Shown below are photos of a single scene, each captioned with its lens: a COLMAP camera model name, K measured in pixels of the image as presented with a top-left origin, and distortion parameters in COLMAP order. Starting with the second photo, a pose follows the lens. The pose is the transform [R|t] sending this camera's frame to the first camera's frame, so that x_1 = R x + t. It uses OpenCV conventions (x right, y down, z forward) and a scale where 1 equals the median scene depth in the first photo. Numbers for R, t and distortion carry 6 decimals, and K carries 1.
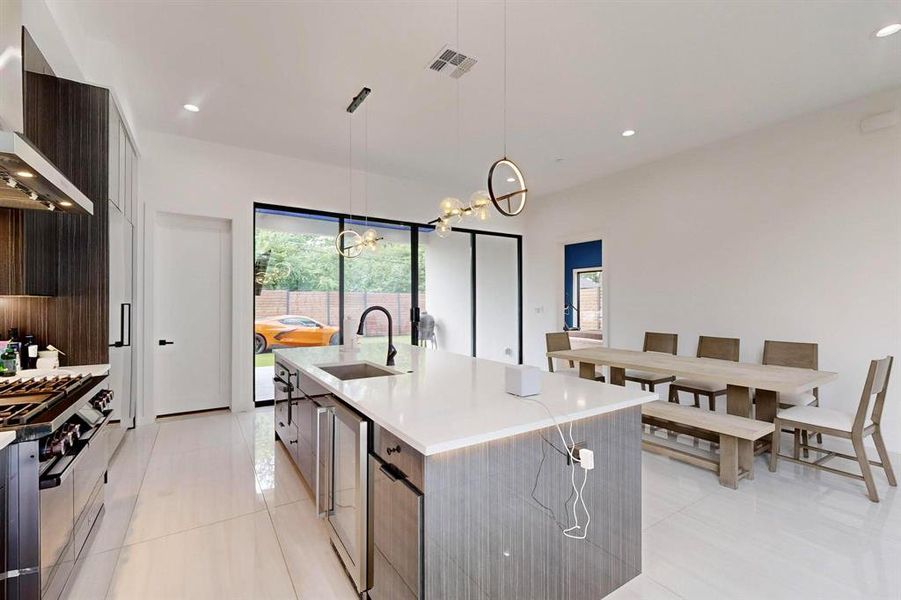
lens RADIAL K [[391.4, 0, 456.4], [0, 391.4, 299.3], [0, 0, 1]] dist [-0.002886, -0.000175]
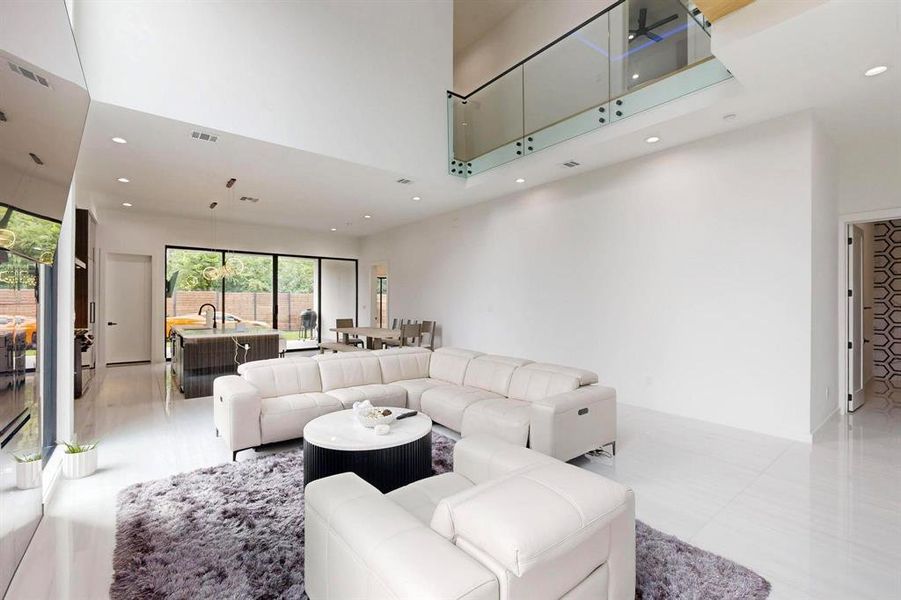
lens RADIAL K [[391.4, 0, 449.0], [0, 391.4, 302.0], [0, 0, 1]] dist [-0.002886, -0.000175]
pose [[0.996726, 0.009569, 0.080290, 0.451981], [-0.010057, 0.999933, 0.005678, -0.009715], [-0.080231, -0.006467, 0.996755, -0.631091]]
